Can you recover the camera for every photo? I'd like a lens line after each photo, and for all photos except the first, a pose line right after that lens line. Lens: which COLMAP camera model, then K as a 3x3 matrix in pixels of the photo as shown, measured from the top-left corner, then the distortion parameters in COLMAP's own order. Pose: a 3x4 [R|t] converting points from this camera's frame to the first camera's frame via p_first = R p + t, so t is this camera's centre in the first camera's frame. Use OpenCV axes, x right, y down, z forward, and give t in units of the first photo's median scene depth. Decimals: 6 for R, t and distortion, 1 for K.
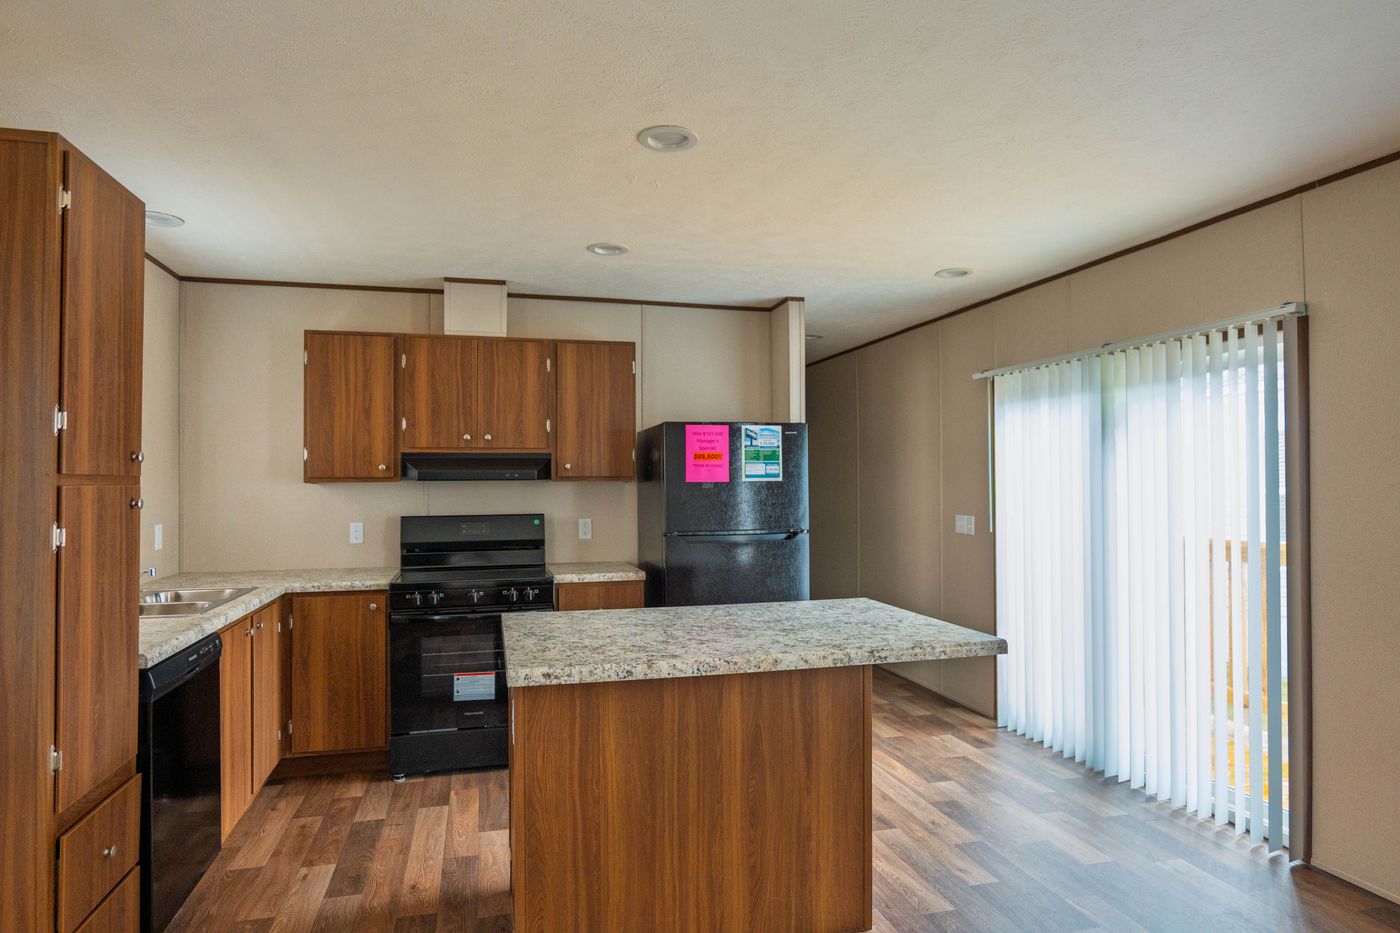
lens RADIAL K [[813.8, 0, 695.3], [0, 813.8, 472.3], [0, 0, 1]] dist [-0.034662, 0.019450]
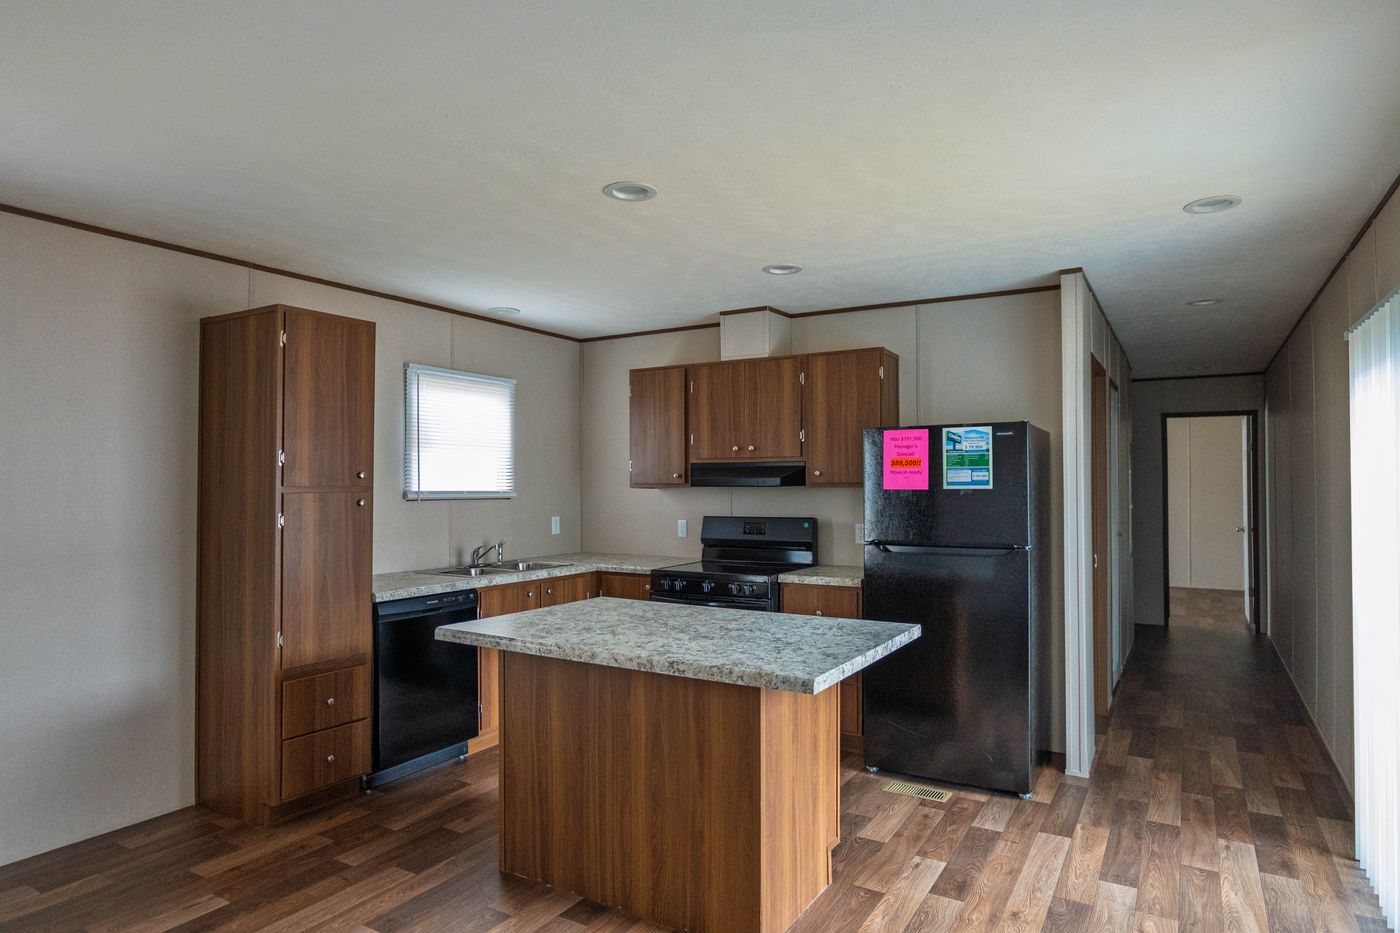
lens RADIAL K [[813.8, 0, 700.7], [0, 813.8, 474.5], [0, 0, 1]] dist [-0.034662, 0.019450]
pose [[0.697166, -0.004310, -0.716897, 0.526953], [0.007796, 0.999968, 0.001570, -0.009171], [0.716867, -0.006683, 0.697177, 0.170019]]
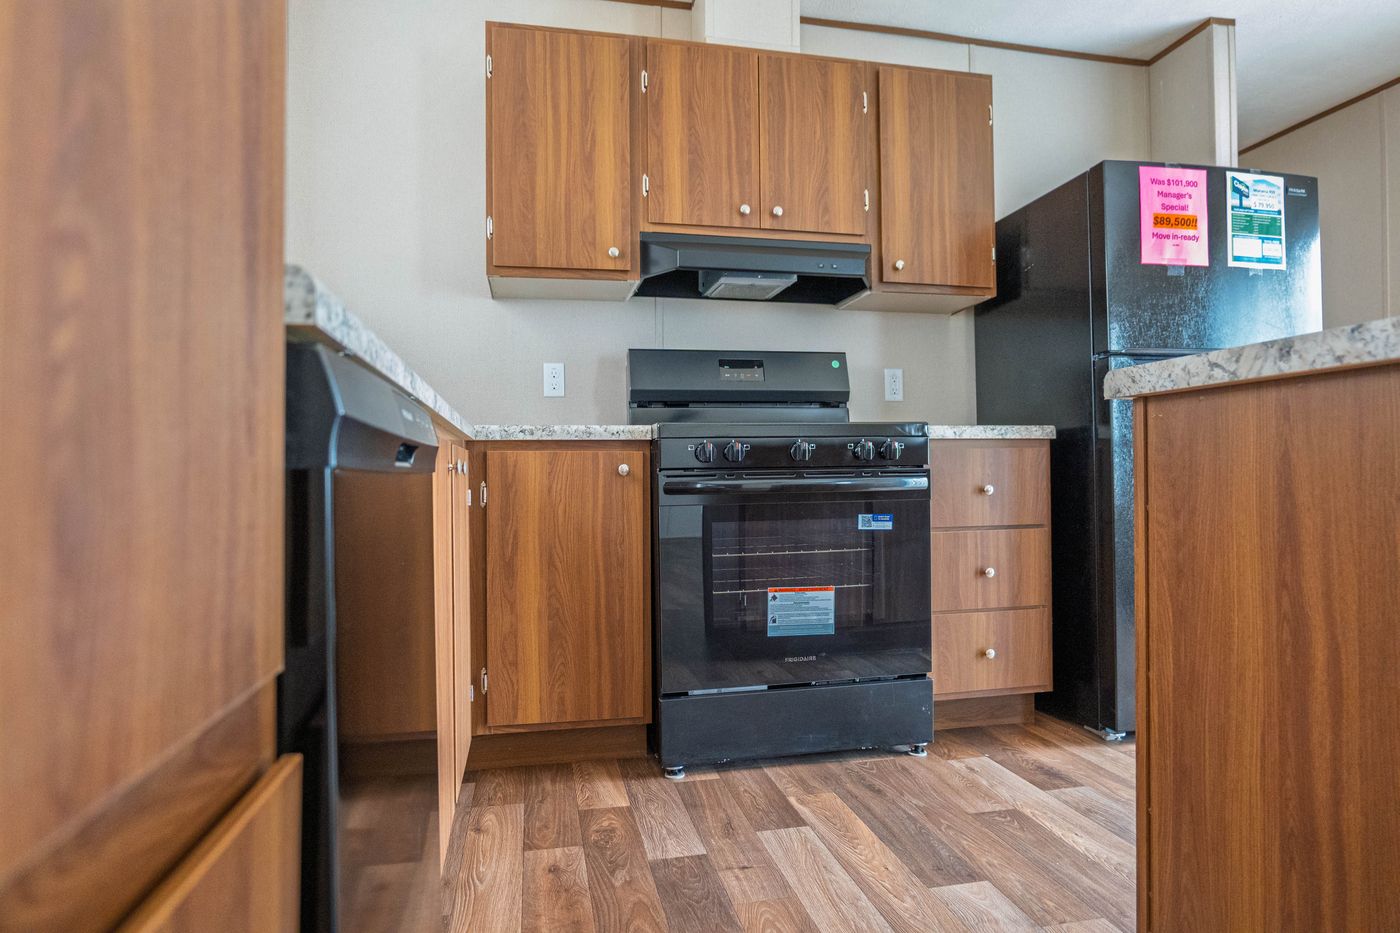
lens RADIAL K [[813.8, 0, 701.0], [0, 813.8, 473.6], [0, 0, 1]] dist [-0.034662, 0.019450]
pose [[0.998725, -0.005936, -0.050126, -0.295755], [0.006375, 0.999943, 0.008594, 0.153895], [0.050073, -0.008903, 0.998706, 0.407301]]
